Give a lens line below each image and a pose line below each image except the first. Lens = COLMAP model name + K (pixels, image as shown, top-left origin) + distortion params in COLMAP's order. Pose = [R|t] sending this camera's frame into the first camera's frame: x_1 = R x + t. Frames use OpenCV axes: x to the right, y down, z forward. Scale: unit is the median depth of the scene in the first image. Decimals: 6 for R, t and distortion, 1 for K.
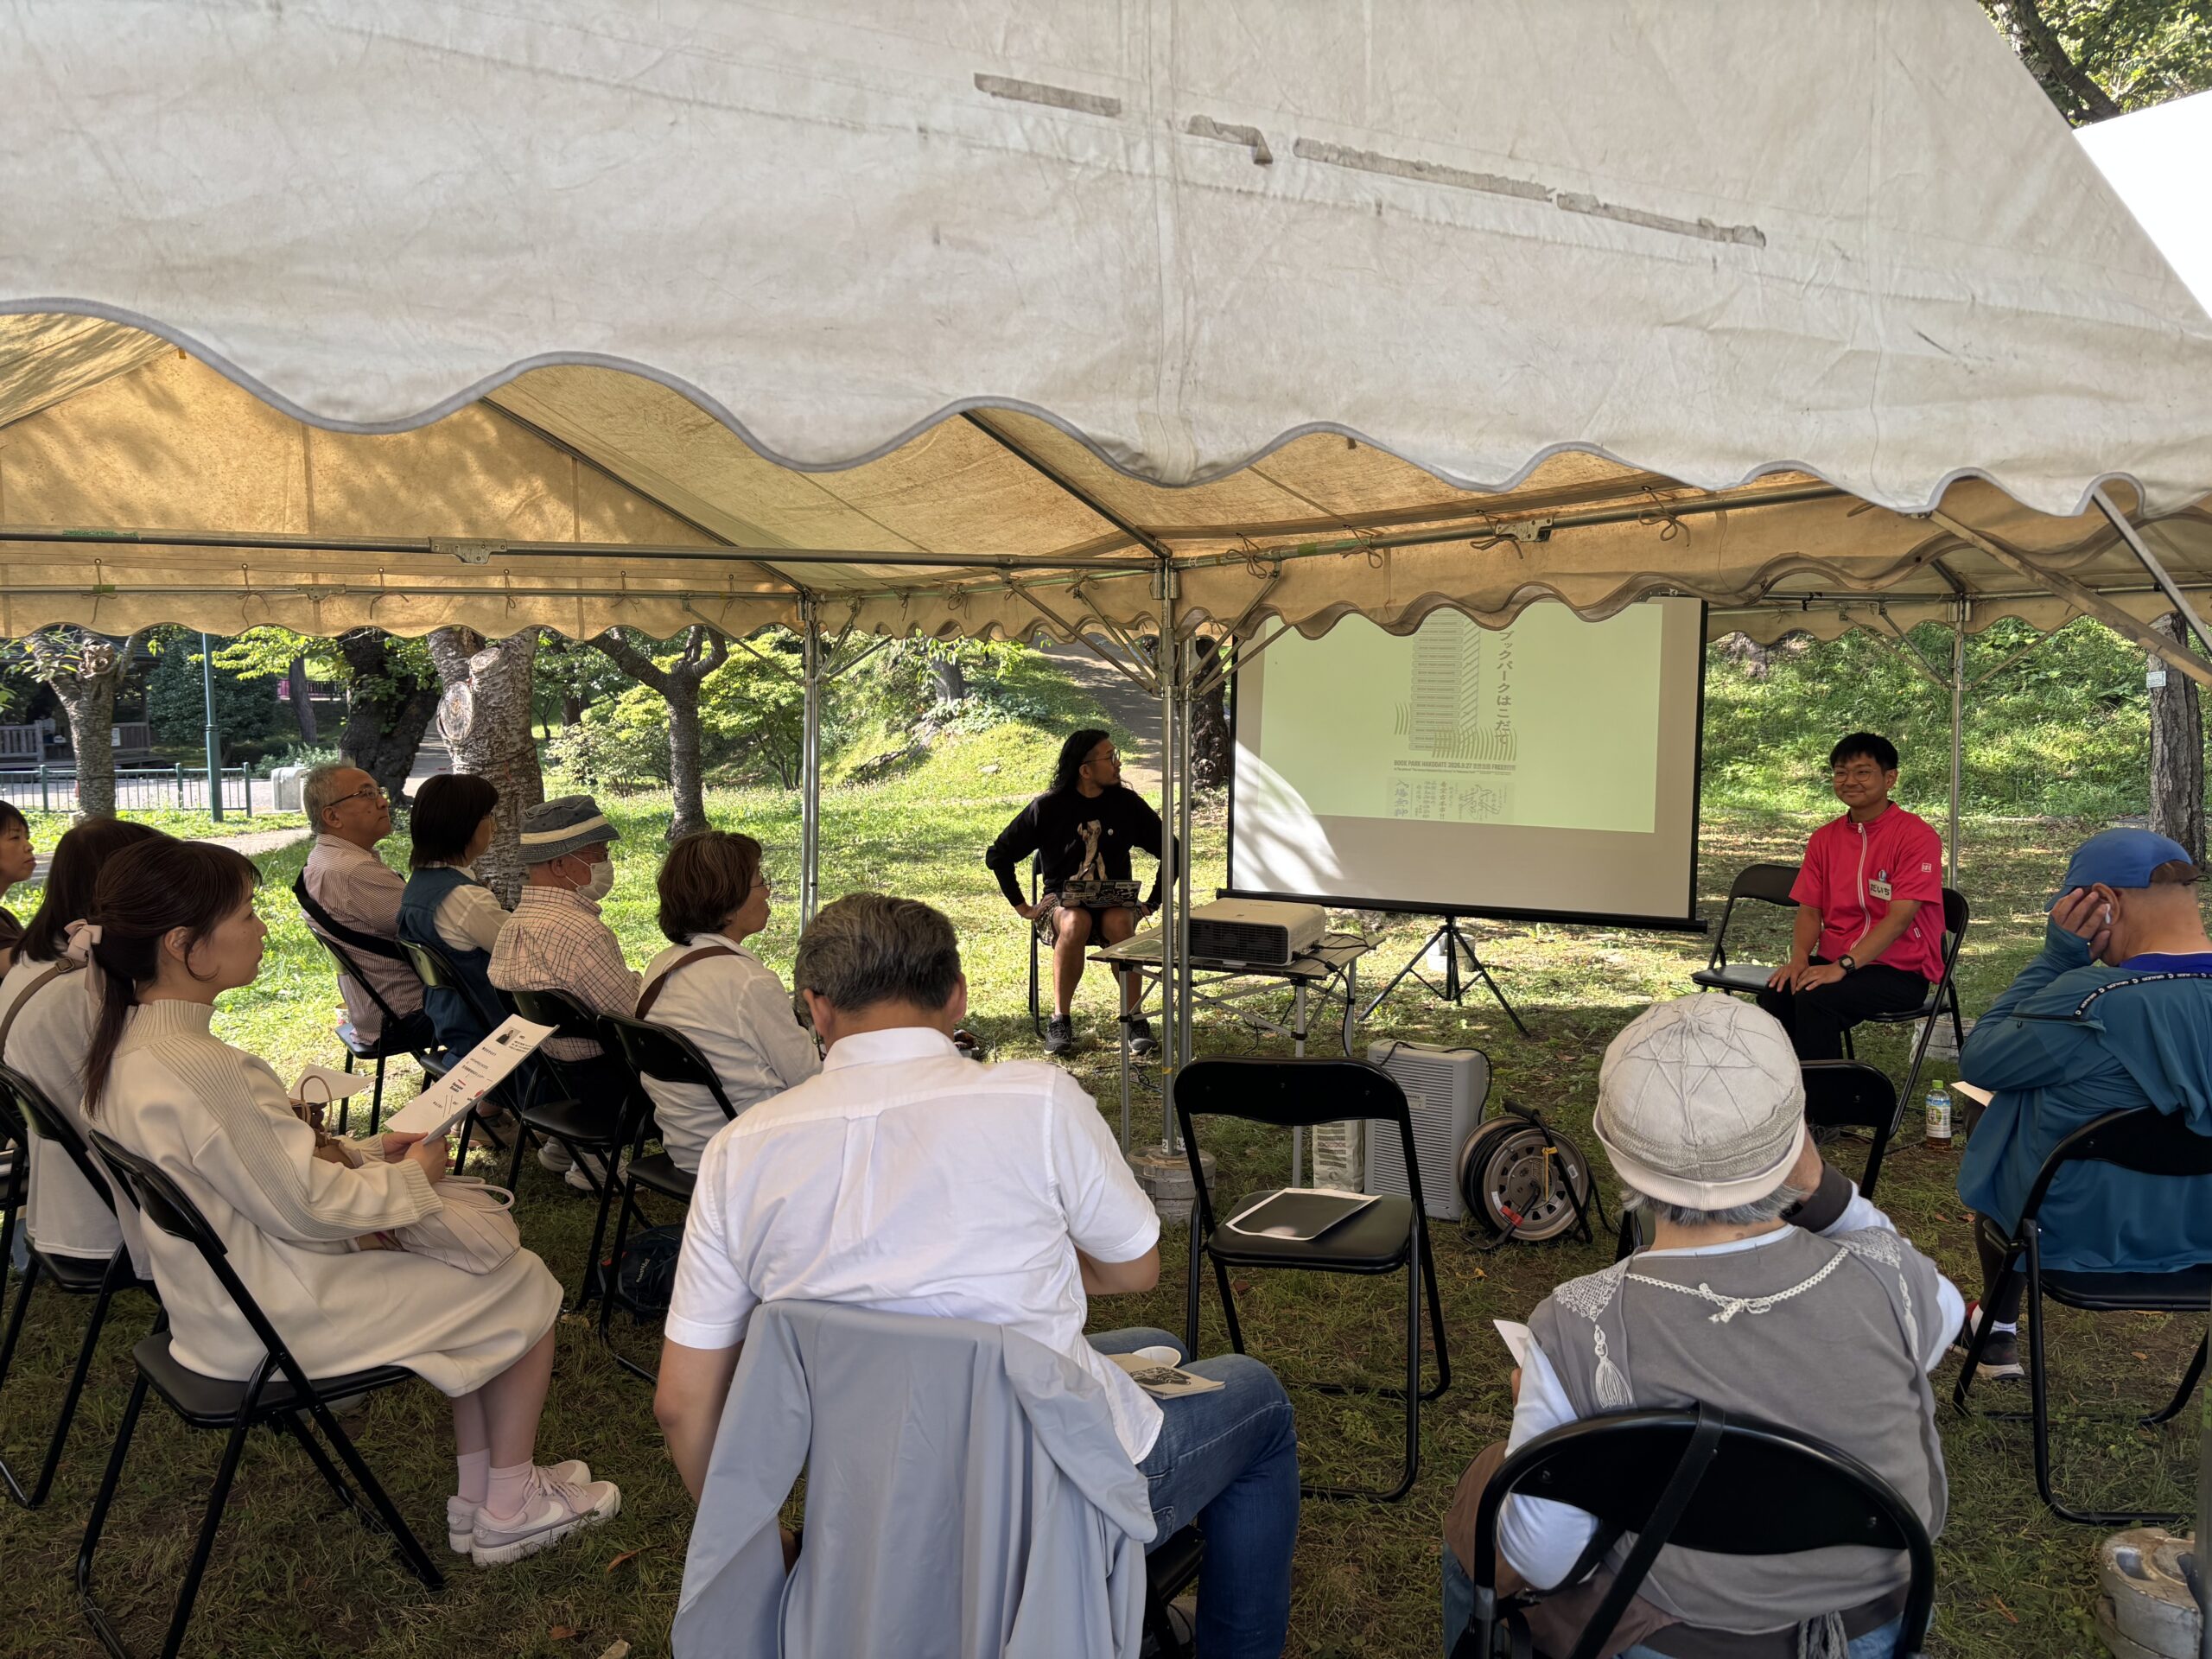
lens RADIAL K [[1678.9, 0, 1102.6], [0, 1678.9, 830.6], [0, 0, 1]] dist [0.033866, -0.034517]
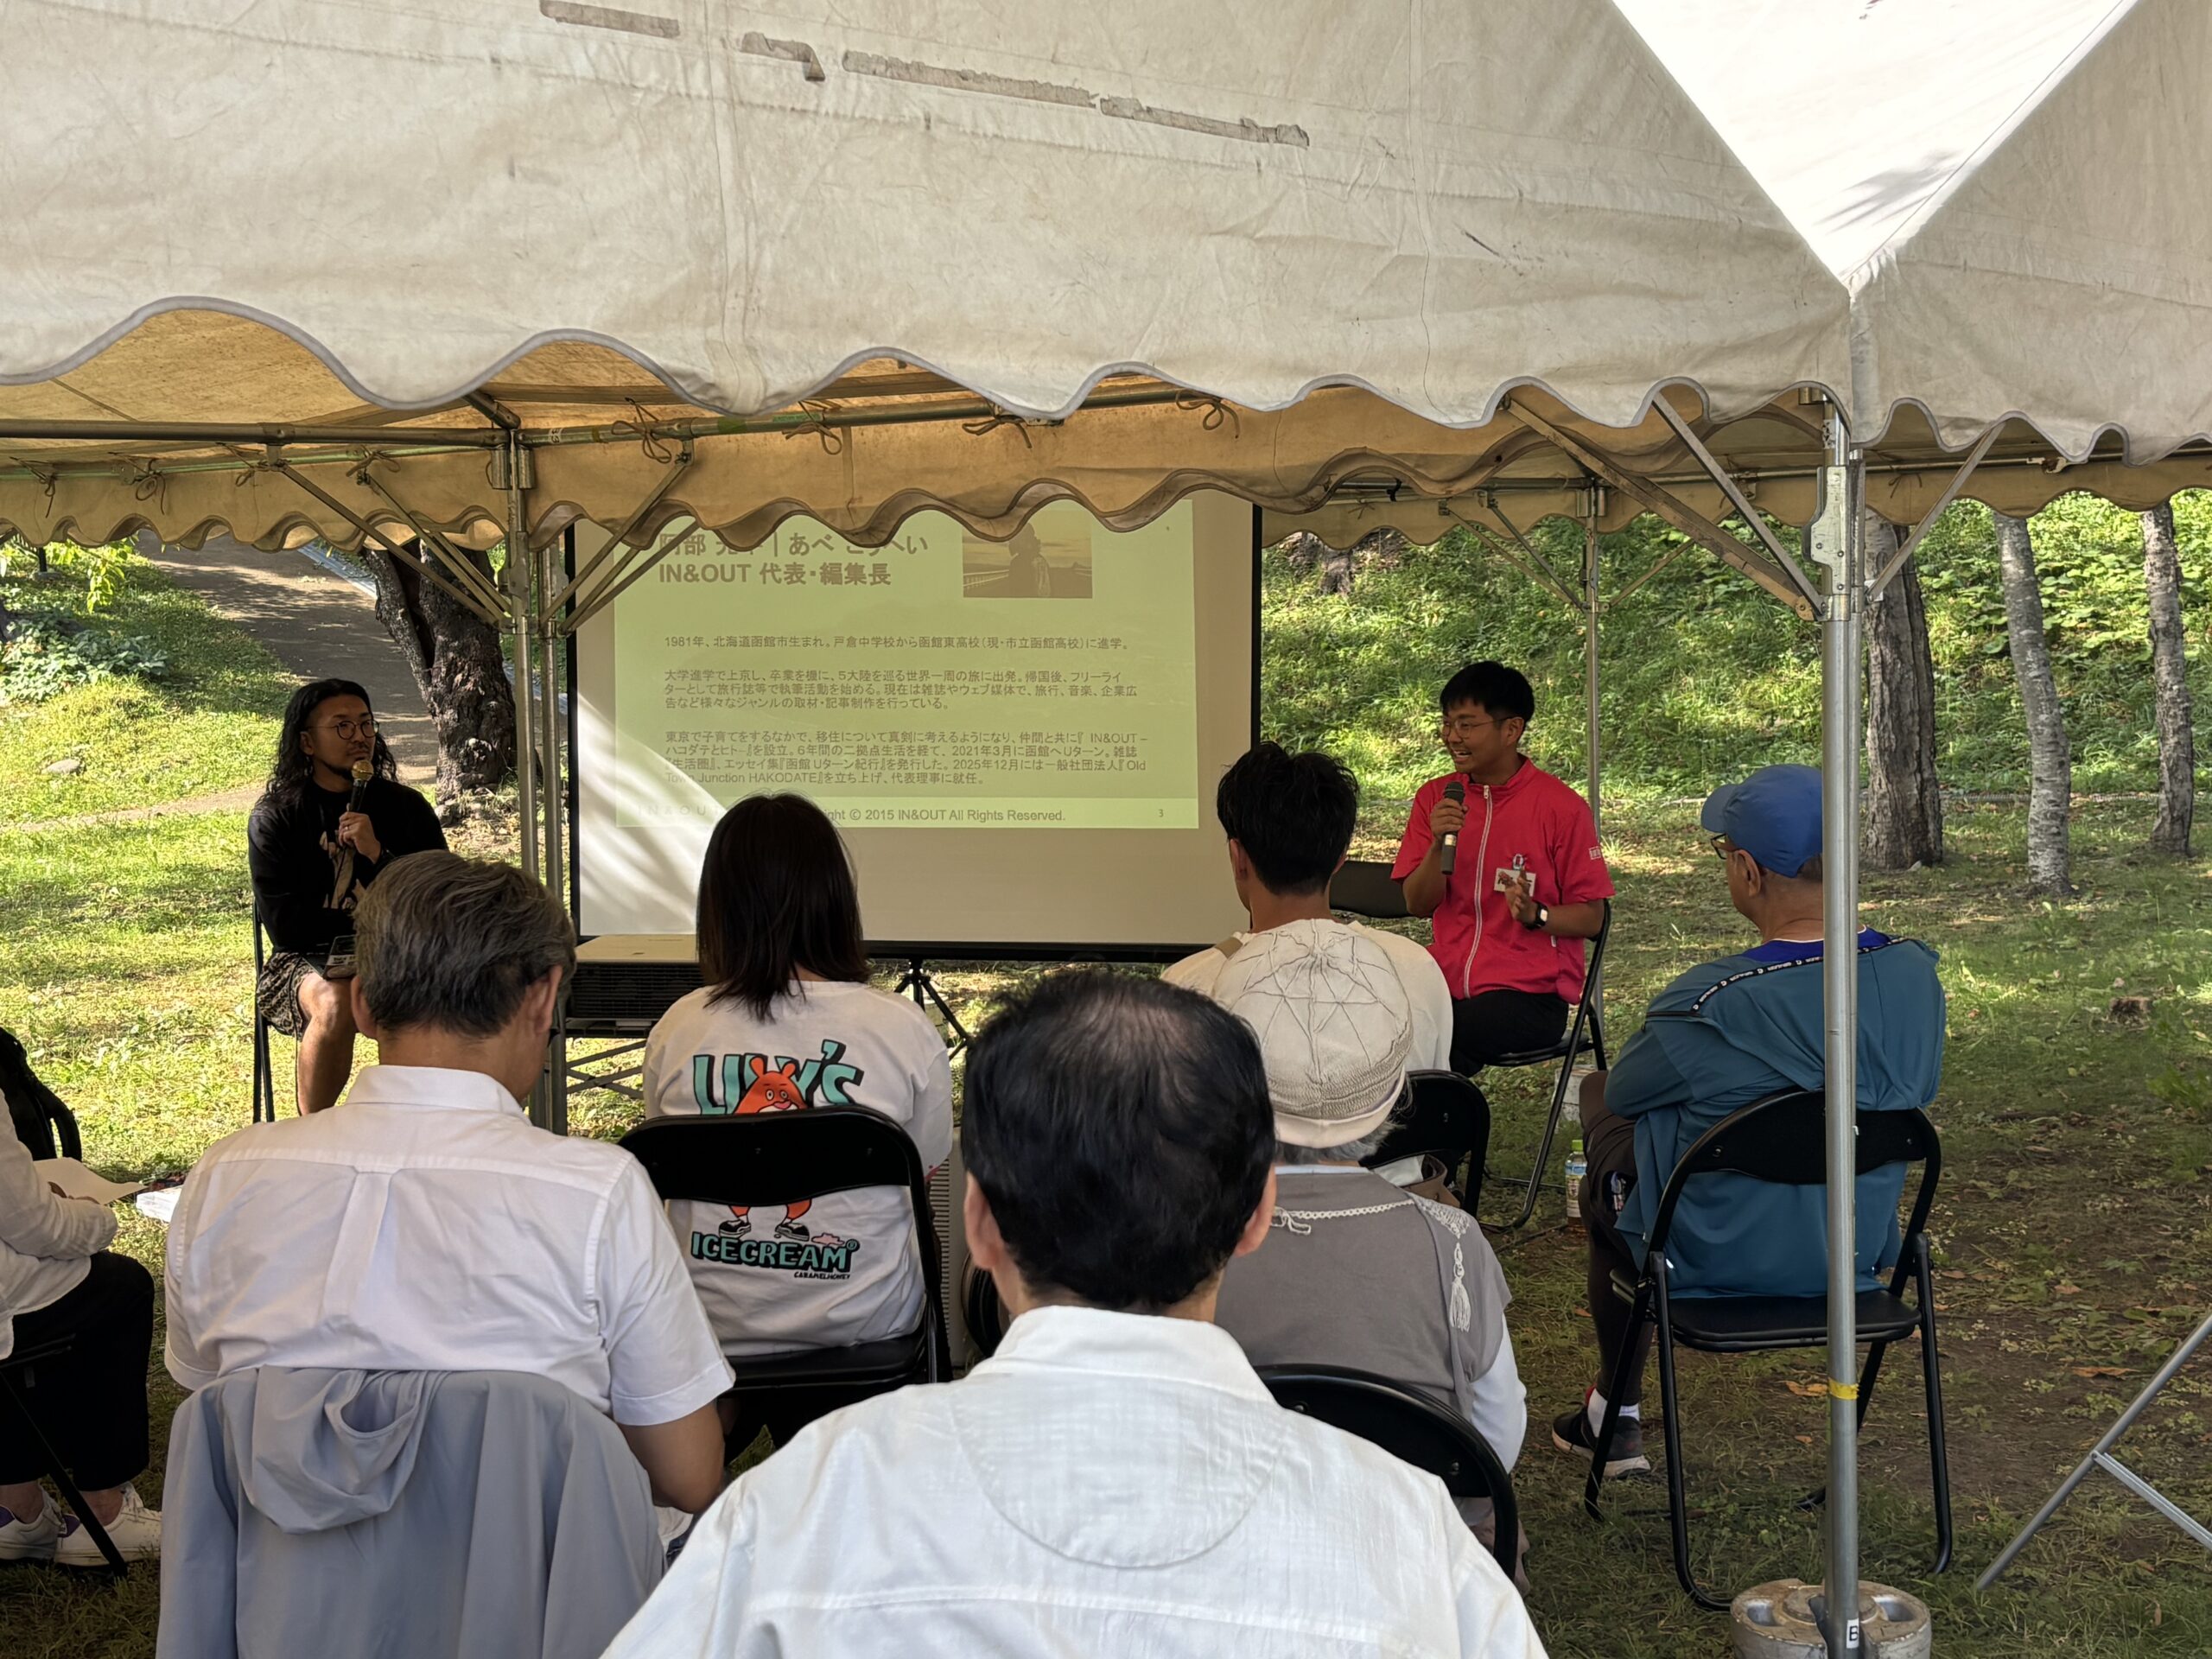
lens RADIAL K [[2908.5, 0, 1099.1], [0, 2908.5, 821.3], [0, 0, 1]] dist [0.054423, 0.000000]
pose [[0.959108, -0.031779, 0.281252, -0.166802], [0.035660, 0.999326, -0.008691, 0.034406], [-0.280786, 0.018365, 0.959595, -0.459674]]
